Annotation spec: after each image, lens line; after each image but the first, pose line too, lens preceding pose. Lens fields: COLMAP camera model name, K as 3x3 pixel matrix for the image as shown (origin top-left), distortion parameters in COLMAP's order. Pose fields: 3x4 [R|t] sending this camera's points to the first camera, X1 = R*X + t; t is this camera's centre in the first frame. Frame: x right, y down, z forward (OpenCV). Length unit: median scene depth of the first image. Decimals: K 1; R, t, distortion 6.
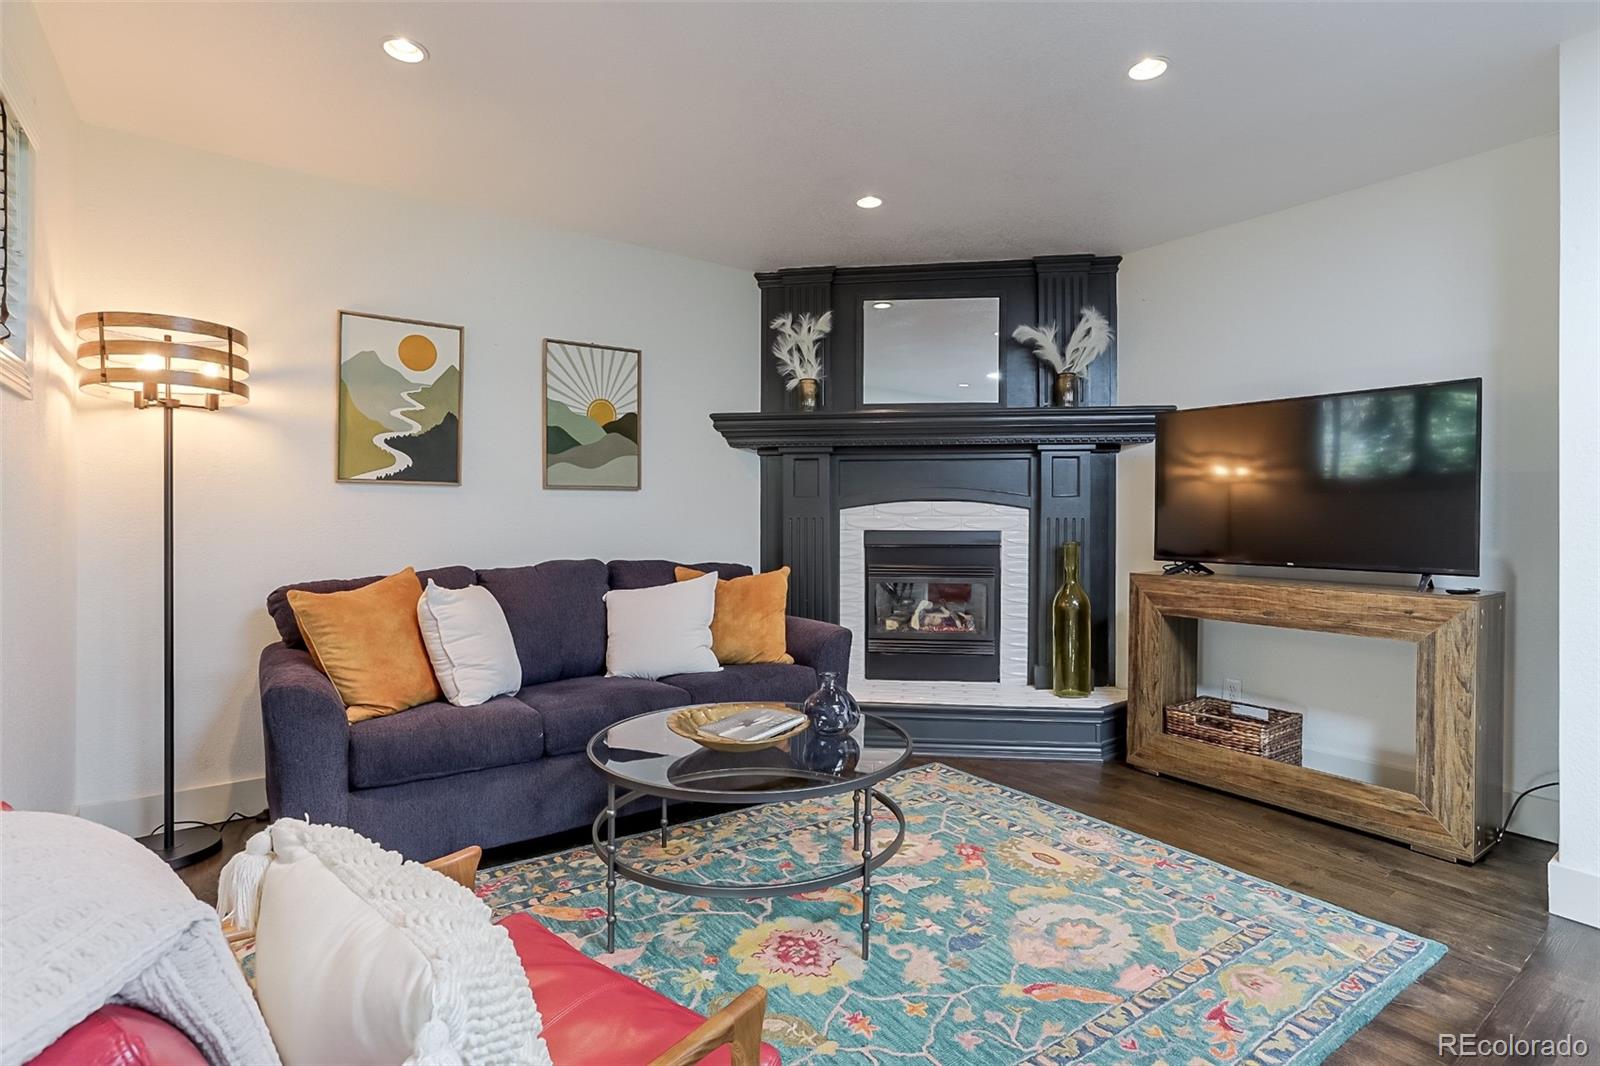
lens RADIAL K [[778.0, 0, 799.0], [0, 778.0, 523.7], [0, 0, 1]] dist [-0.061364, 0.035832]
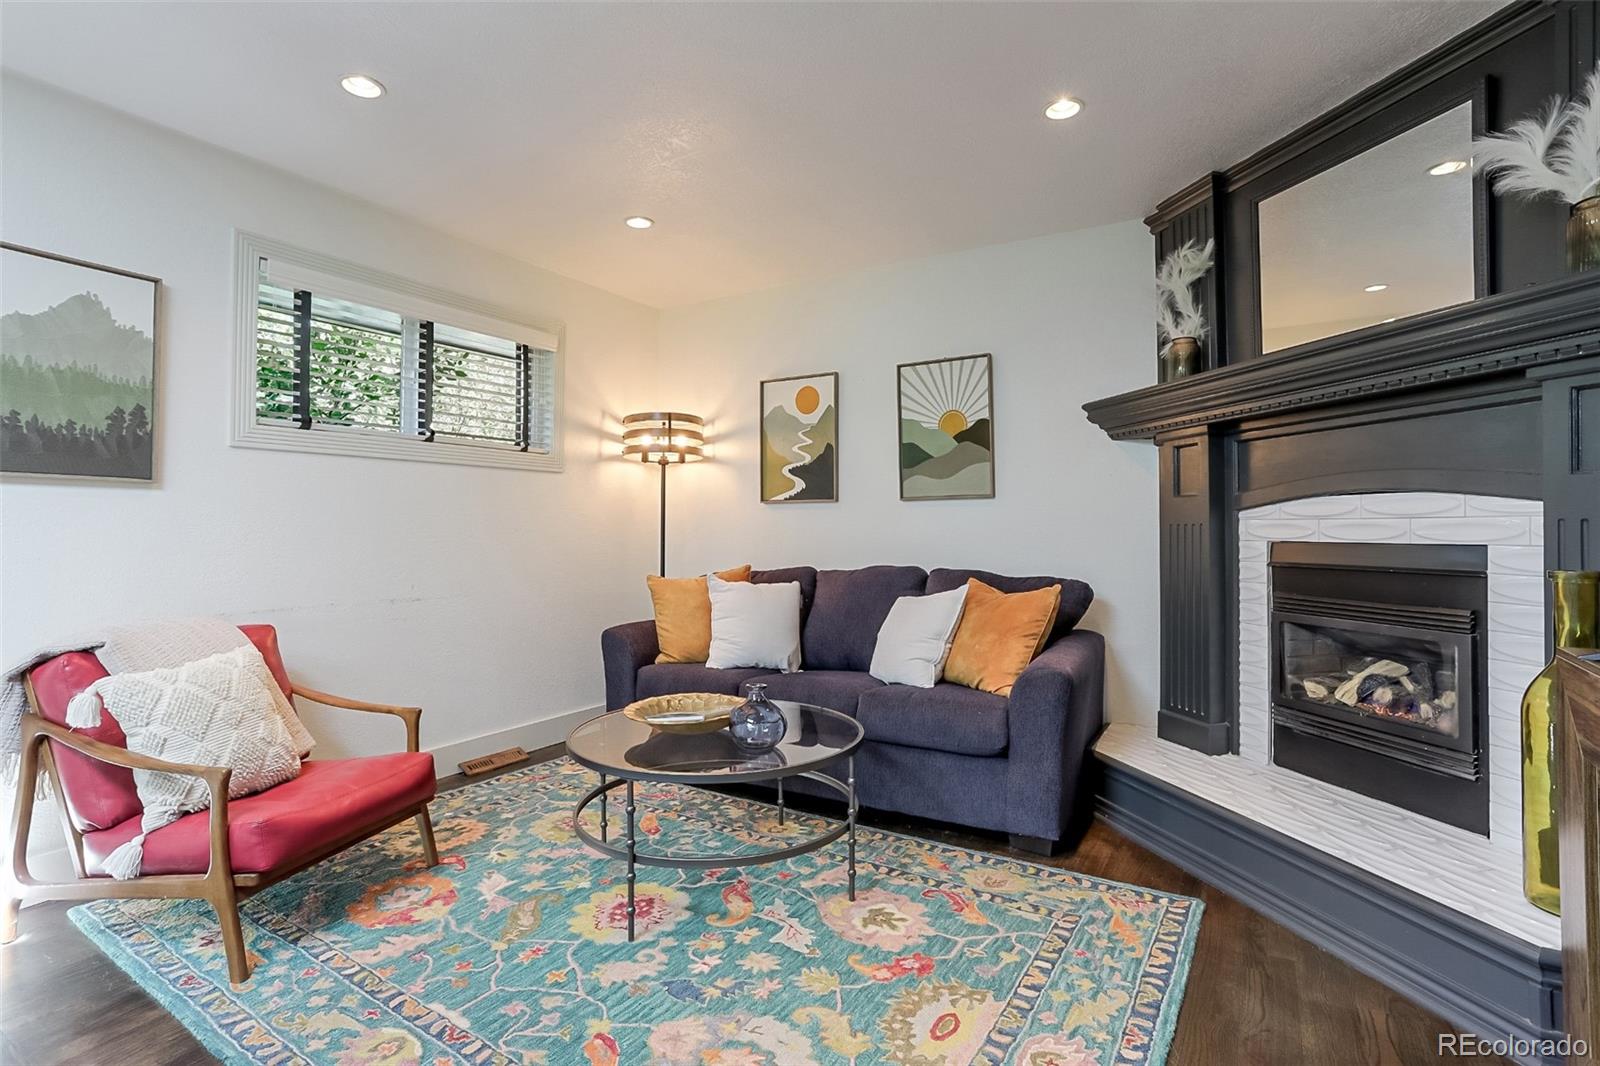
lens RADIAL K [[778.0, 0, 799.0], [0, 778.0, 523.7], [0, 0, 1]] dist [-0.061364, 0.035832]
pose [[0.384049, -0.010726, -0.923251, 0.680819], [0.002048, 0.999940, -0.010765, -0.000920], [0.923311, 0.002244, 0.384047, 0.469636]]
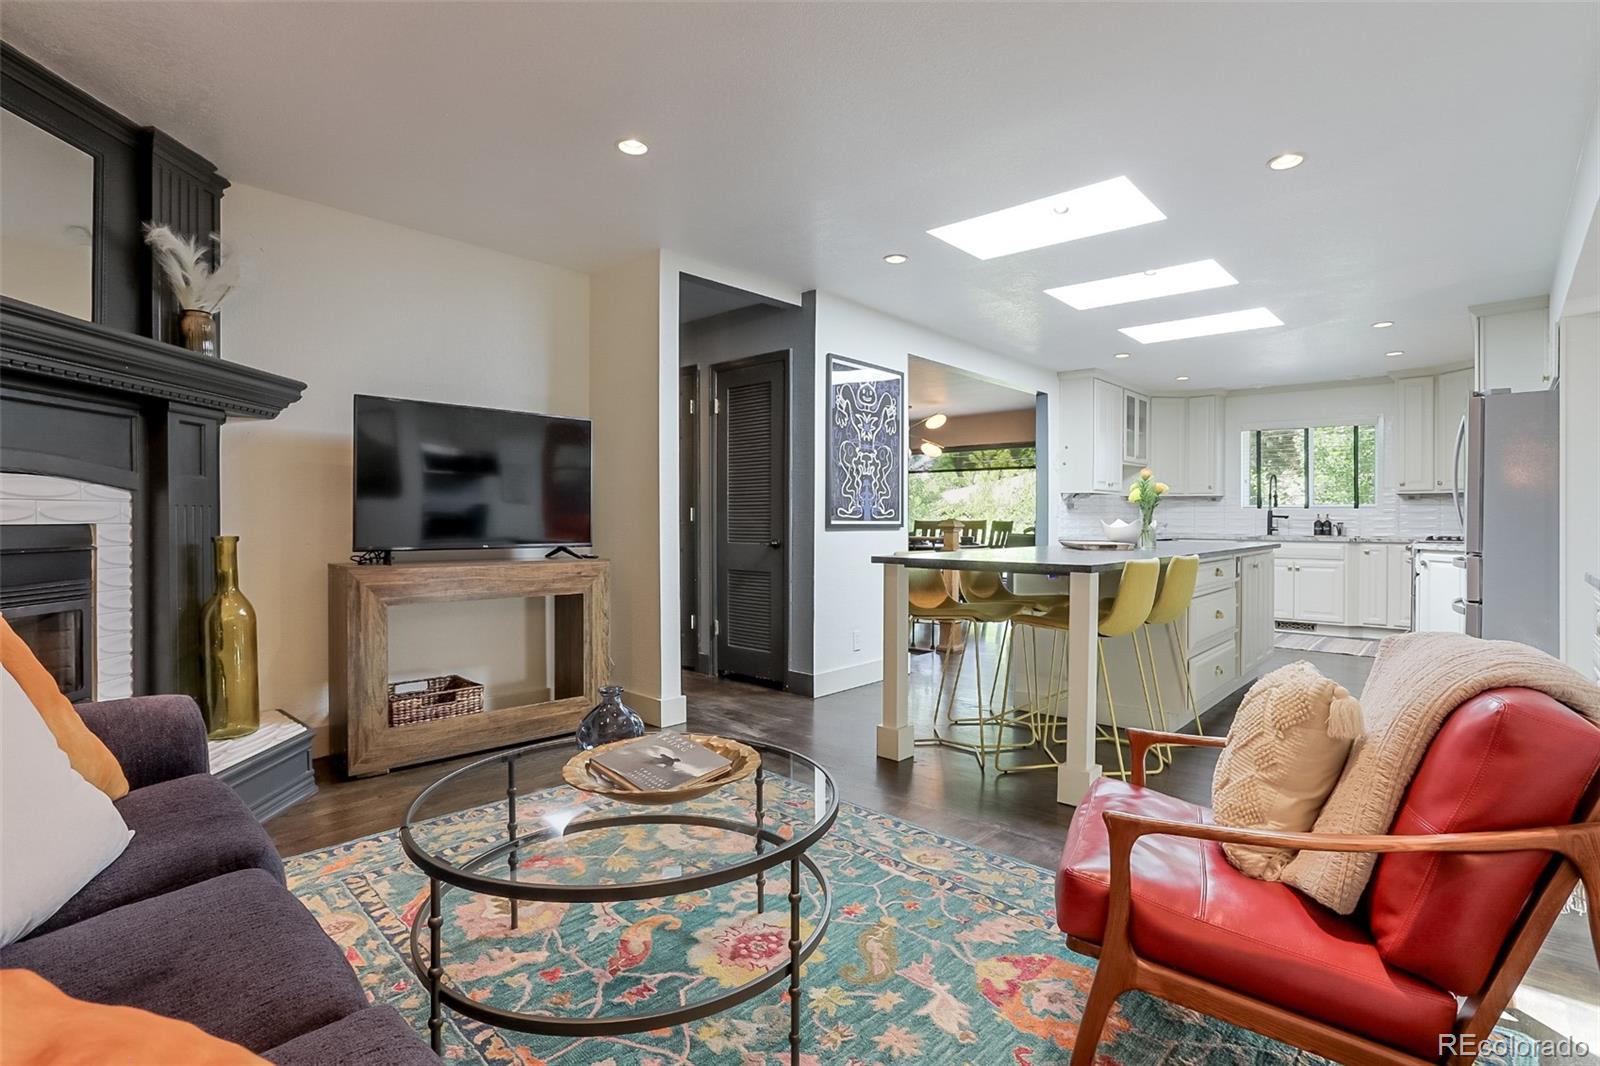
lens RADIAL K [[778.0, 0, 799.0], [0, 778.0, 523.7], [0, 0, 1]] dist [-0.061364, 0.035832]
pose [[-0.187224, -0.012405, 0.982239, -0.575179], [0.000870, 0.999918, 0.012794, 0.001844], [-0.982317, 0.003249, -0.187198, 0.670110]]
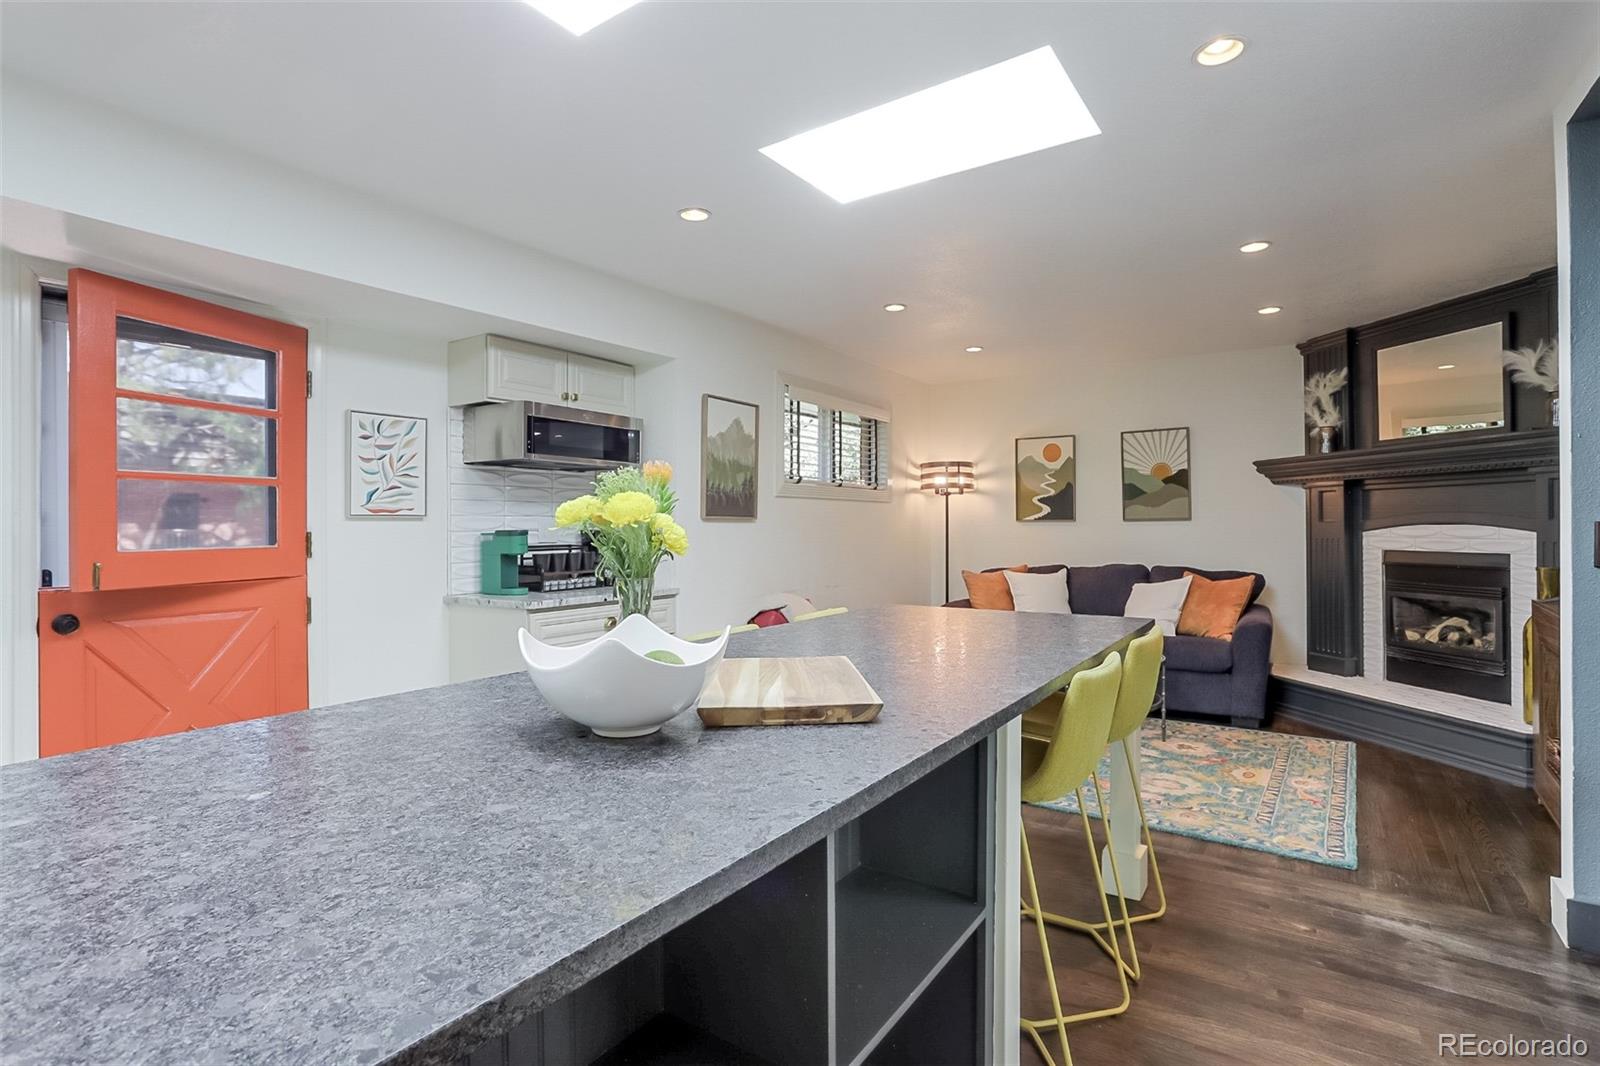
lens RADIAL K [[778.0, 0, 799.0], [0, 778.0, 523.7], [0, 0, 1]] dist [-0.061364, 0.035832]
pose [[0.335016, -0.007849, -0.942180, 1.079685], [0.004082, 0.999968, -0.006879, -0.033430], [0.942203, -0.001542, 0.335038, -0.239914]]
